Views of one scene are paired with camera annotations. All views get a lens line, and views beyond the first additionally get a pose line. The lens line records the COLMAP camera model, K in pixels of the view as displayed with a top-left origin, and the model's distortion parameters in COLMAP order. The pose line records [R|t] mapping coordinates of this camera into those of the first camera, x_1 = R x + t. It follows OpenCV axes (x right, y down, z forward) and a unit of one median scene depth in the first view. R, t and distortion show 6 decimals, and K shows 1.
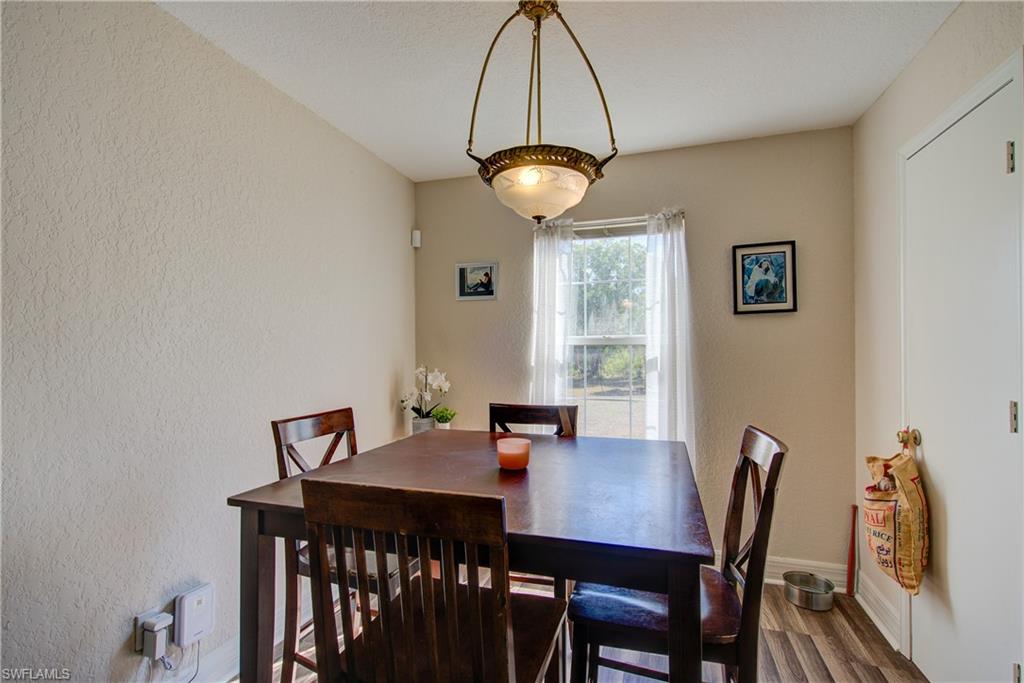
lens RADIAL K [[475.6, 0, 509.9], [0, 475.6, 351.3], [0, 0, 1]] dist [0.007413, -0.002391]
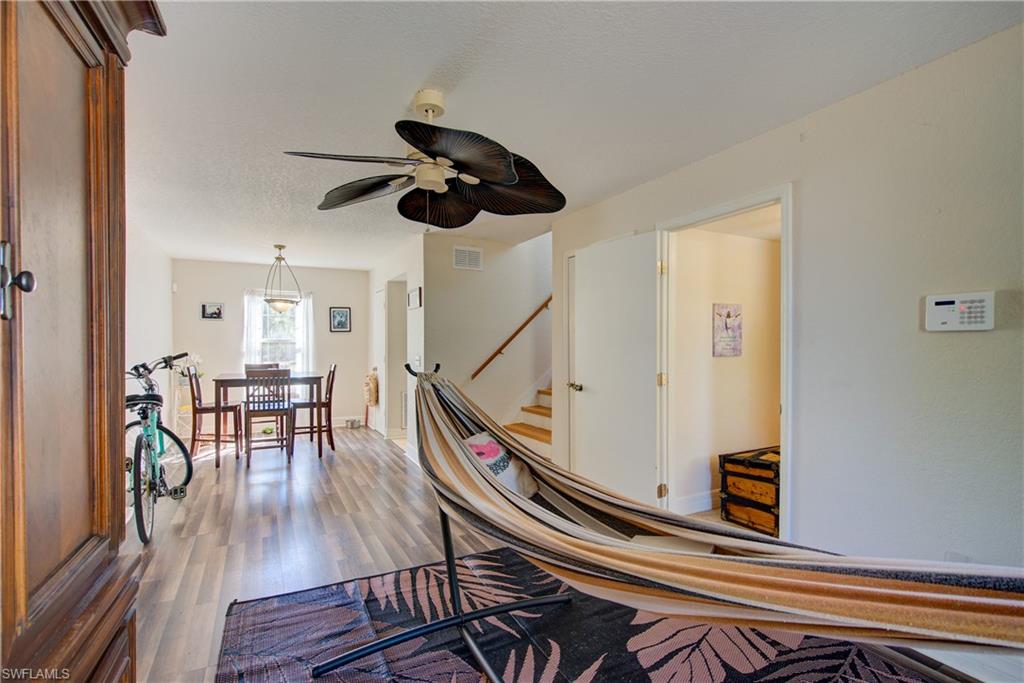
lens RADIAL K [[475.6, 0, 507.6], [0, 475.6, 345.3], [0, 0, 1]] dist [0.007413, -0.002391]
pose [[0.710444, 0.002852, 0.703748, -0.738013], [-0.005447, 0.999984, 0.001447, -0.010016], [-0.703733, -0.004862, 0.710448, -1.679050]]
